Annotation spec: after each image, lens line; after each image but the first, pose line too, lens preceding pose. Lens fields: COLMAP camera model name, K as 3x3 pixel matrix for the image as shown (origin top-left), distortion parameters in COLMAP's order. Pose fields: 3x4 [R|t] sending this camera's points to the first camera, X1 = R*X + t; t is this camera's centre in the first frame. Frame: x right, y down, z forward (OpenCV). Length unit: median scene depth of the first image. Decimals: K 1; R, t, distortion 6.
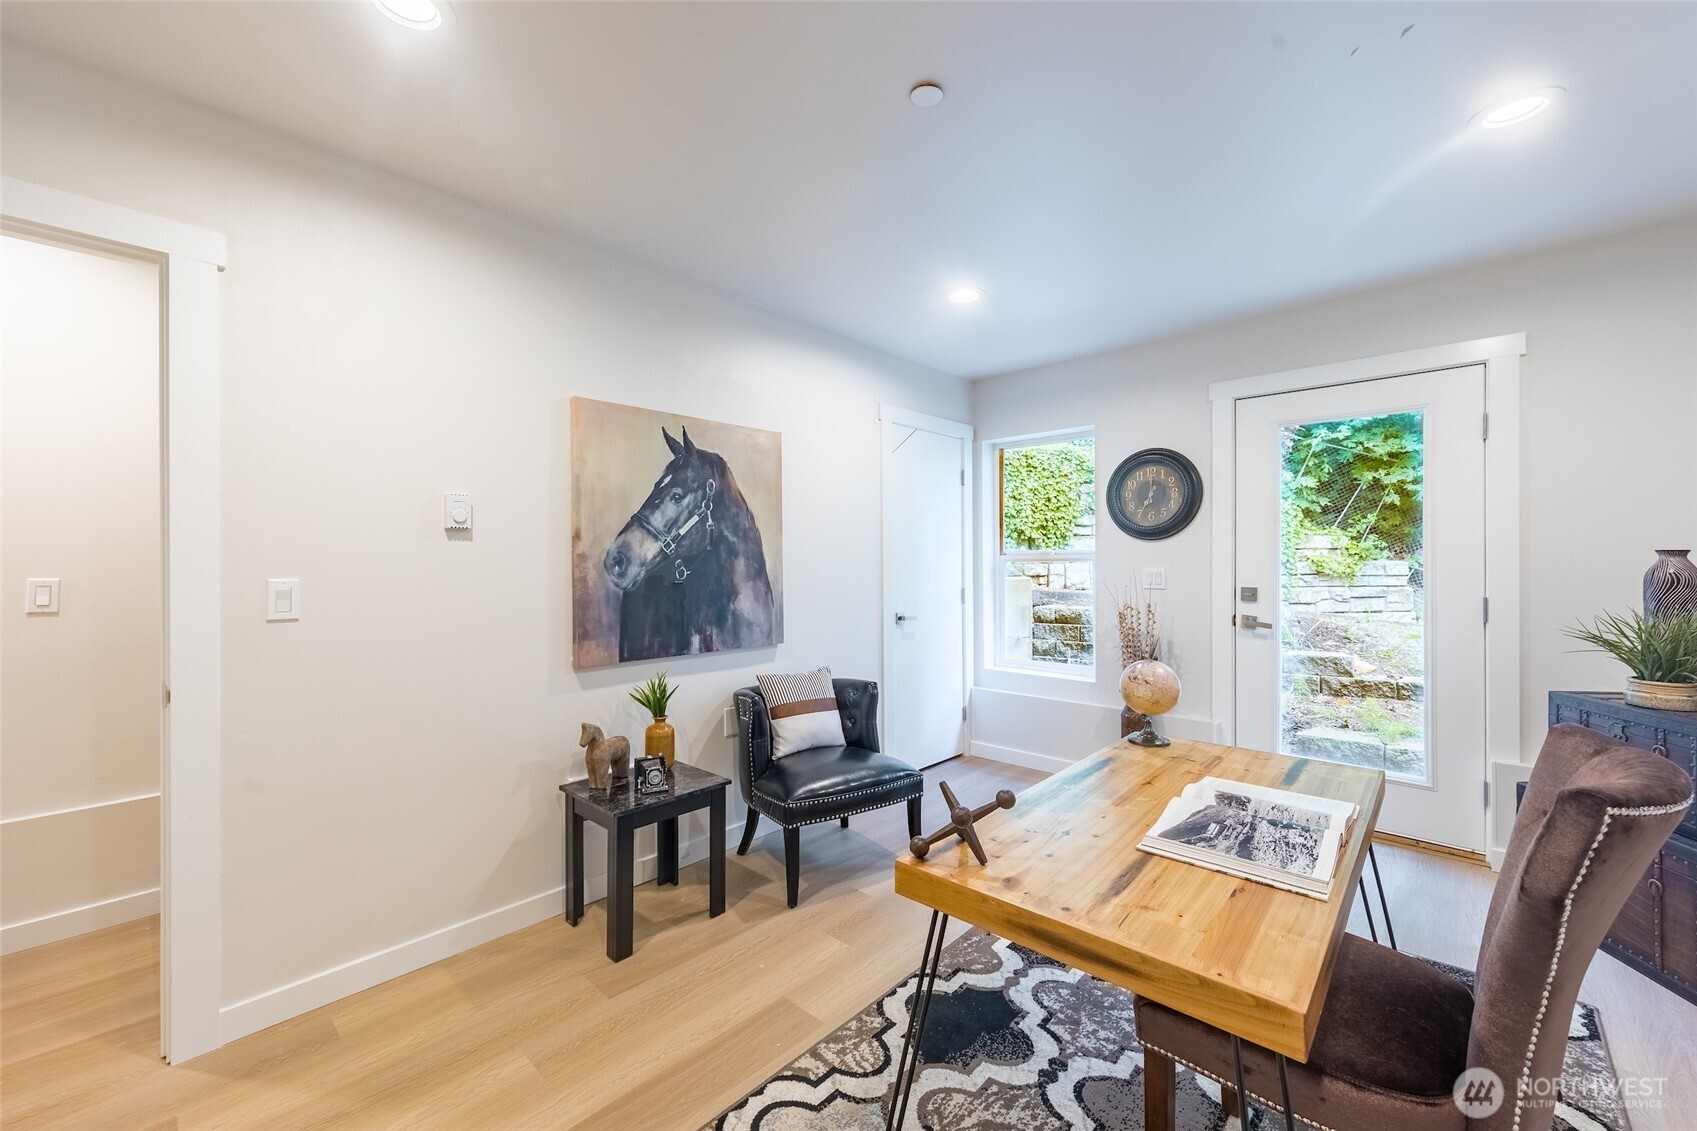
lens RADIAL K [[672.4, 0, 848.0], [0, 672.4, 561.2], [0, 0, 1]] dist [0.007210, -0.000236]
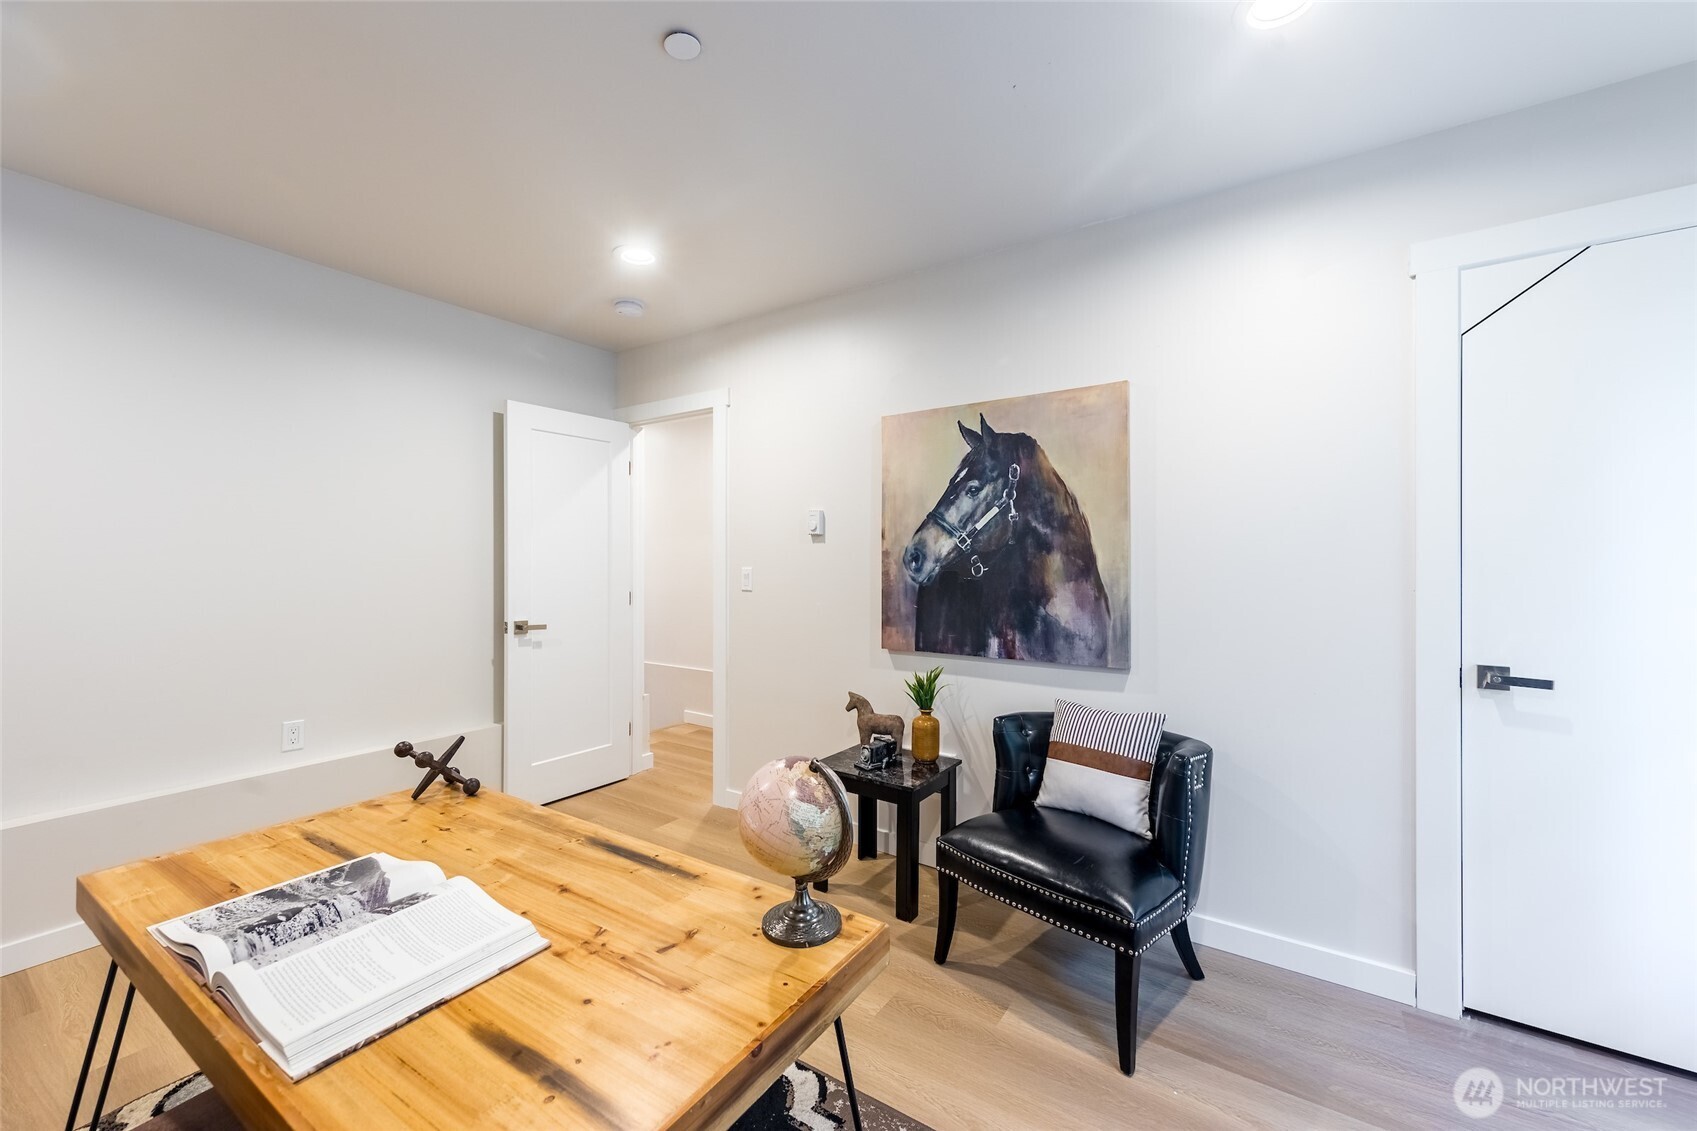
lens RADIAL K [[672.4, 0, 848.0], [0, 672.4, 561.2], [0, 0, 1]] dist [0.007210, -0.000236]
pose [[0.153303, 0.006530, -0.988158, 0.670220], [0.004145, 0.999965, 0.007251, -0.001942], [0.988171, -0.005208, 0.153270, 0.684644]]
